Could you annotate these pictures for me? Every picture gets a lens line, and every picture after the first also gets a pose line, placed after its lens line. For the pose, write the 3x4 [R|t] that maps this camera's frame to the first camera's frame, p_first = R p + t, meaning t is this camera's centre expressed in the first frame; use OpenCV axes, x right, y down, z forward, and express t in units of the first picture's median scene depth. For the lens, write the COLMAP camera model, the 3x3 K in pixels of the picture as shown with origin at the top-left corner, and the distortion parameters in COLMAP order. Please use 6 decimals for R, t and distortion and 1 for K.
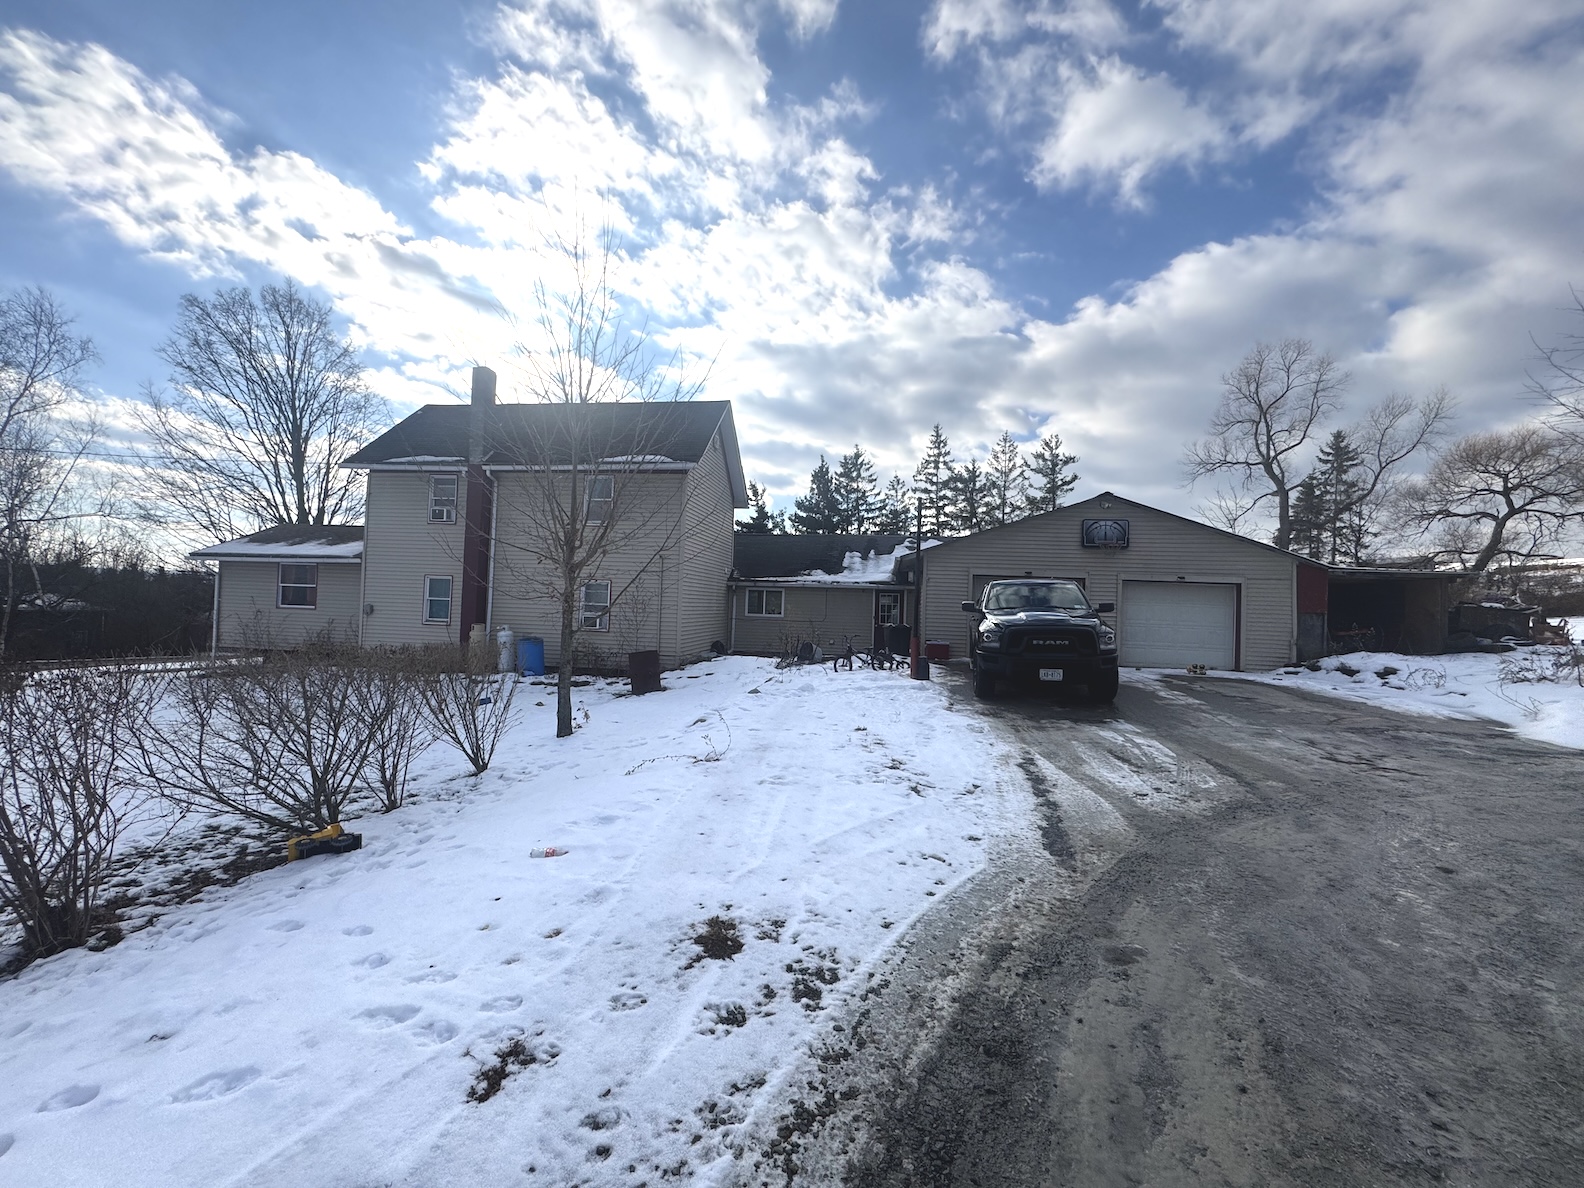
lens RADIAL K [[627.4, 0, 792.0], [0, 627.4, 595.9], [0, 0, 1]] dist [-0.003628, 0.000146]
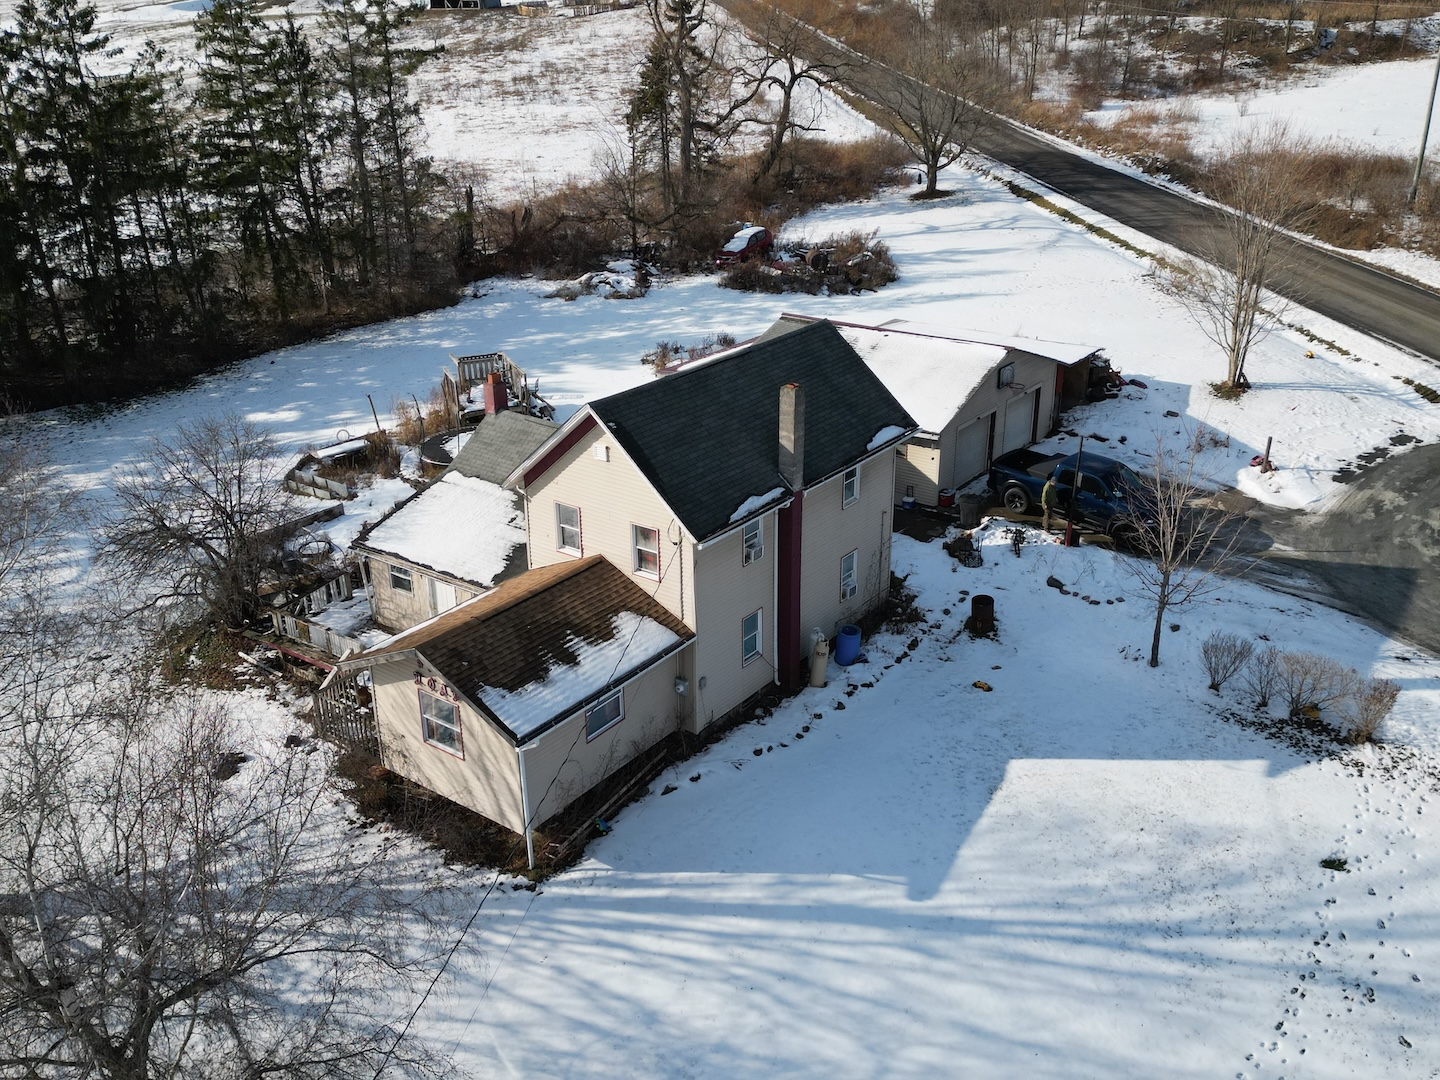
lens RADIAL K [[1255.4, 0, 713.4], [0, 1255.4, 530.8], [0, 0, 1]] dist [0.096211, -0.125516]
pose [[0.487589, -0.374466, 0.788690, -2.046440], [0.014278, 0.906648, 0.421645, -0.939856], [-0.872957, -0.194329, 0.447418, 0.268359]]
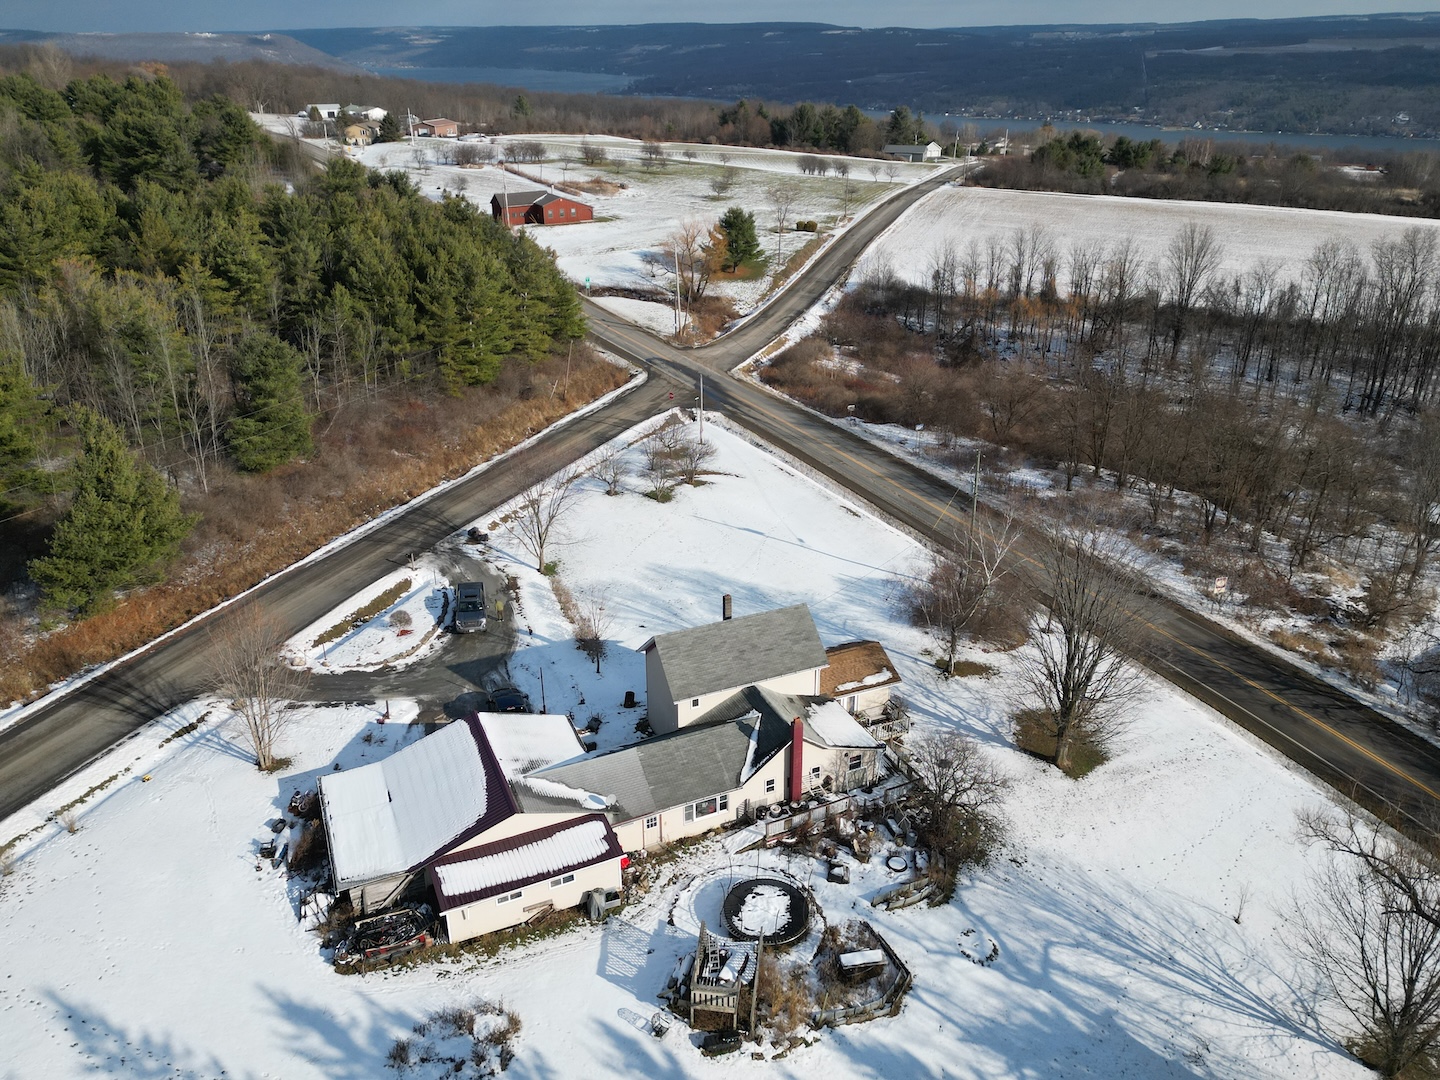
lens RADIAL K [[1098.2, 0, 718.1], [0, 1098.2, 522.8], [0, 0, 1]] dist [0.079127, -0.079386]
pose [[-0.849398, 0.184116, -0.494595, 1.524584], [-0.016349, 0.927542, 0.373362, -2.163267], [0.527500, 0.325219, -0.784842, 4.145697]]
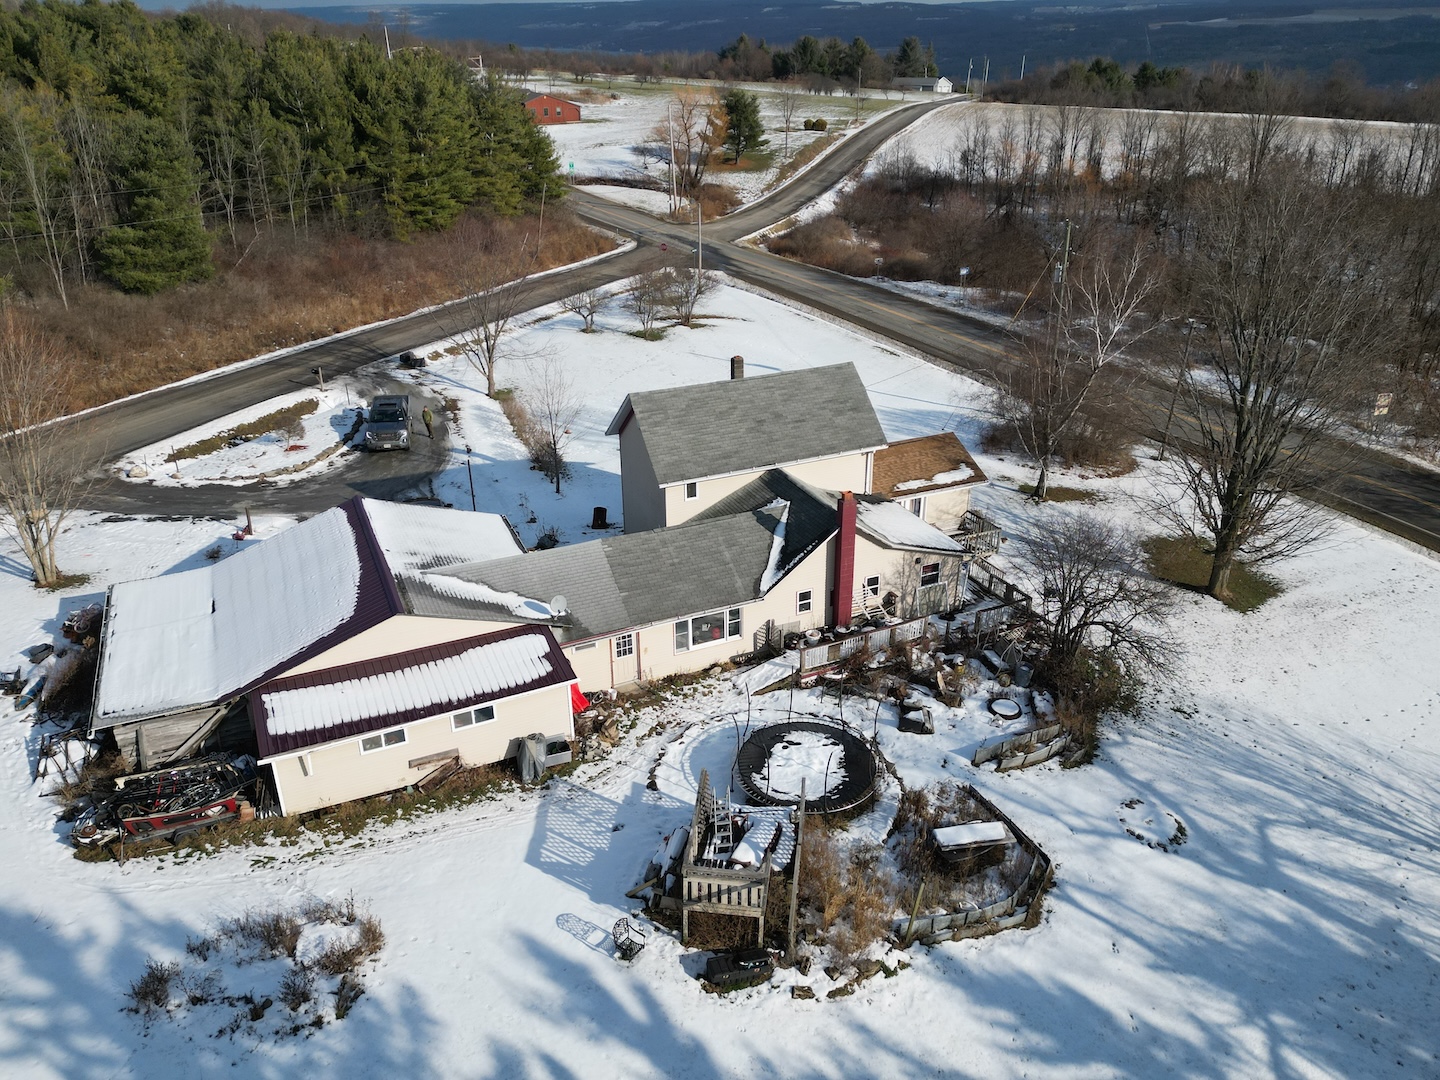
lens RADIAL K [[1098.2, 0, 718.1], [0, 1098.2, 522.8], [0, 0, 1]] dist [0.079127, -0.079386]
pose [[-0.848612, 0.194674, -0.491894, 1.039999], [-0.013125, 0.921795, 0.387456, -1.079624], [0.528853, 0.335256, -0.779691, 3.365662]]
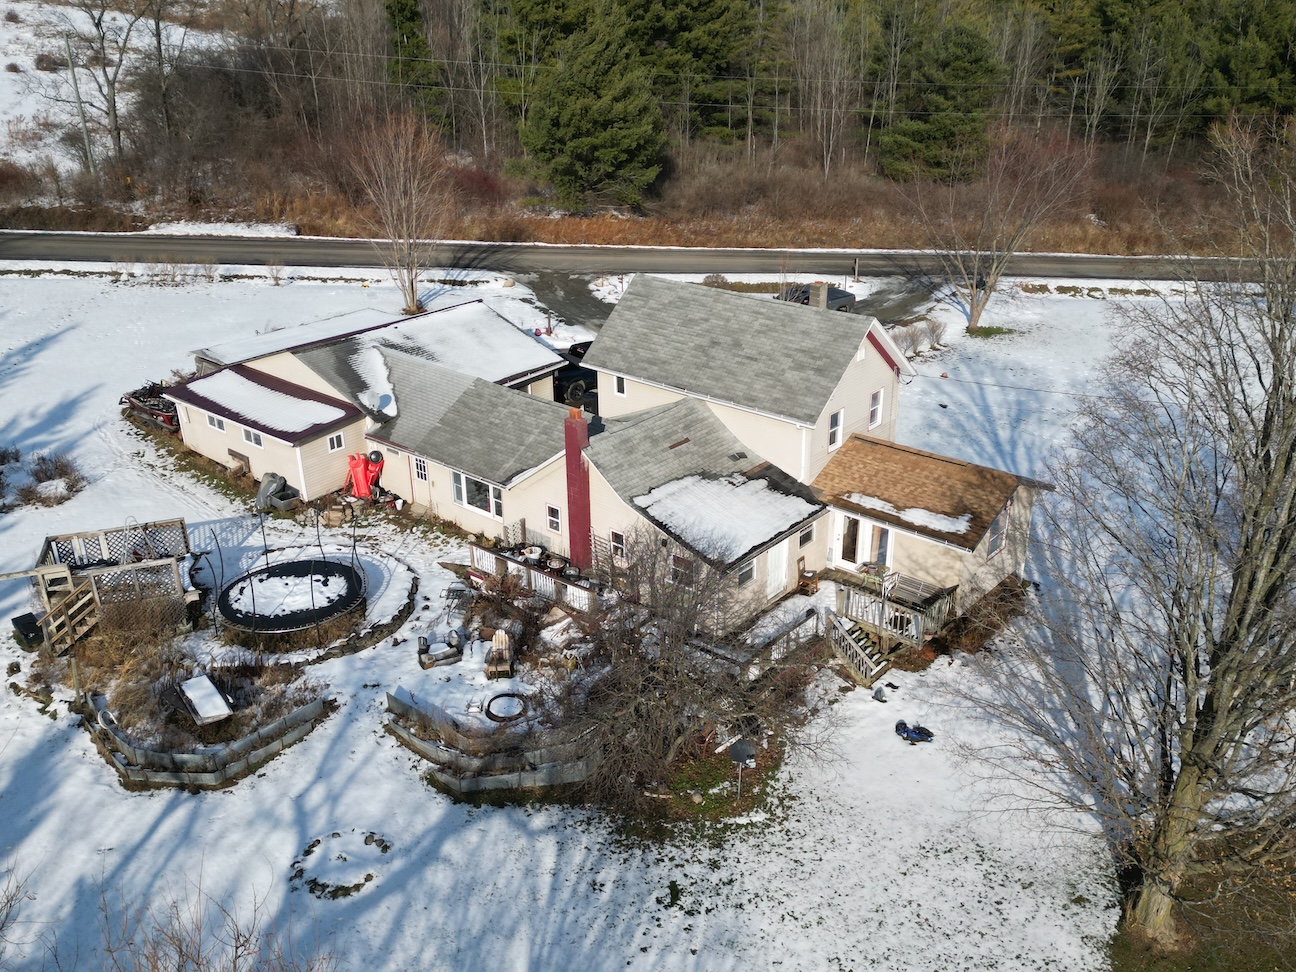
lens RADIAL K [[1129.8, 0, 642.1], [0, 1129.8, 477.7], [0, 0, 1]] dist [0.096211, -0.125516]
pose [[-0.832019, -0.241078, 0.499626, -1.494546], [-0.023074, 0.914897, 0.403028, -0.956201], [-0.554268, 0.323798, -0.766774, 3.215654]]
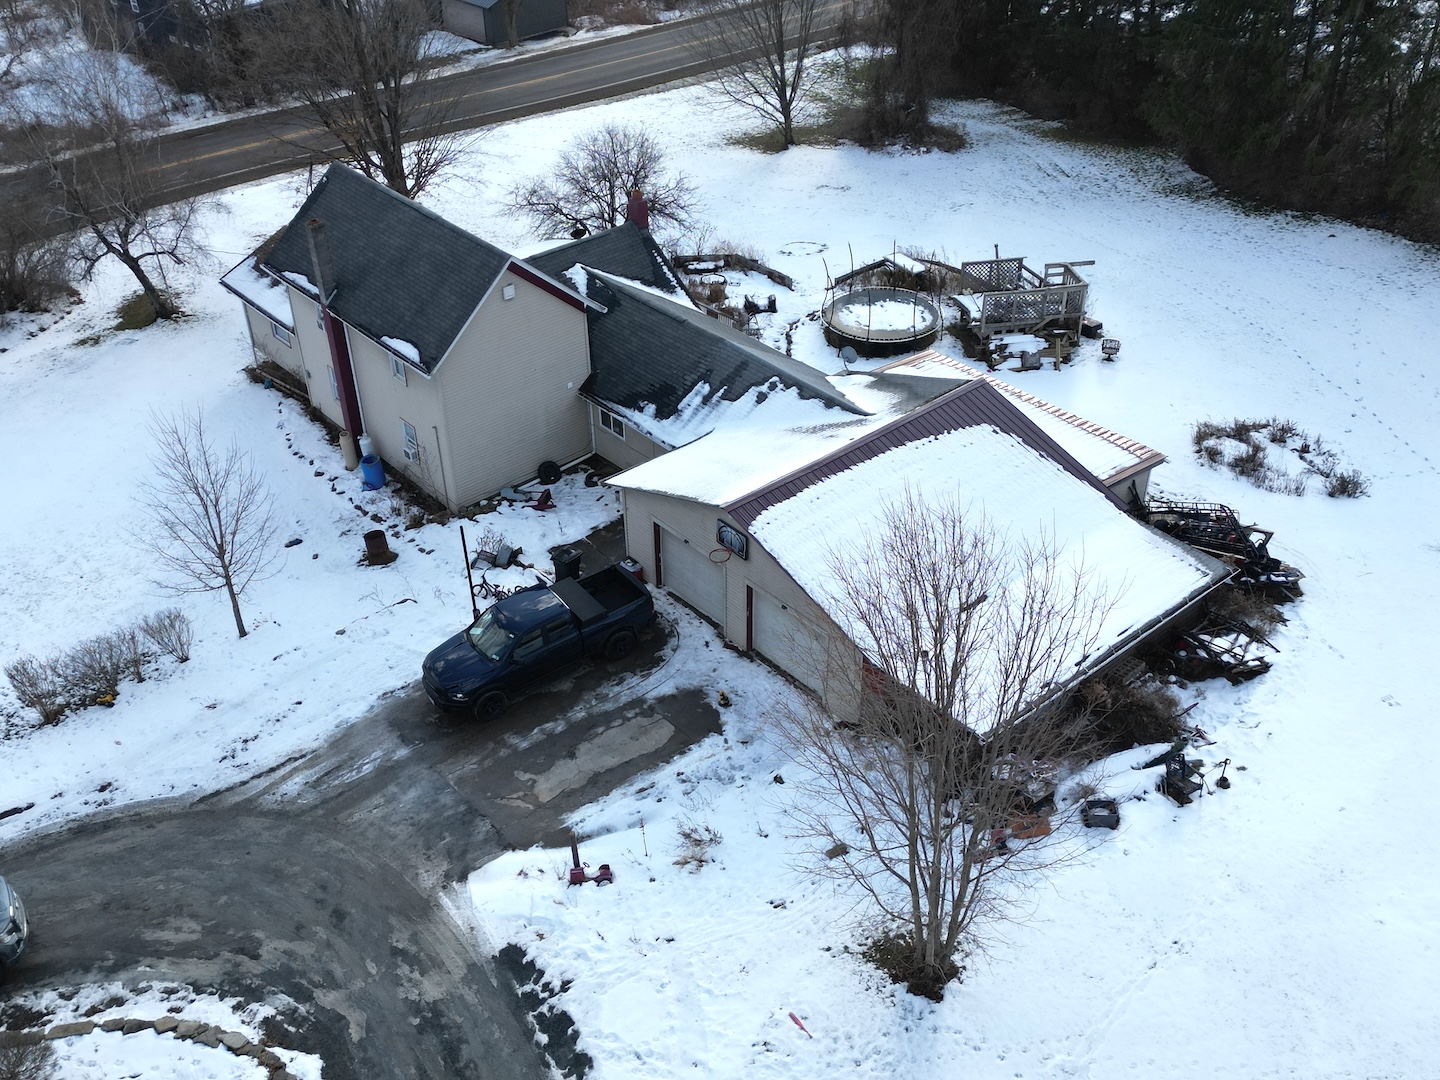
lens RADIAL K [[1413.8, 0, 720.0], [0, 1413.8, 540.0], [0, 0, 1]] dist [0.067527, -0.010525]
pose [[0.756121, 0.341058, -0.558535, 1.681060], [0.050973, 0.820180, 0.569830, -1.323326], [0.652444, -0.459330, 0.602771, -0.318281]]
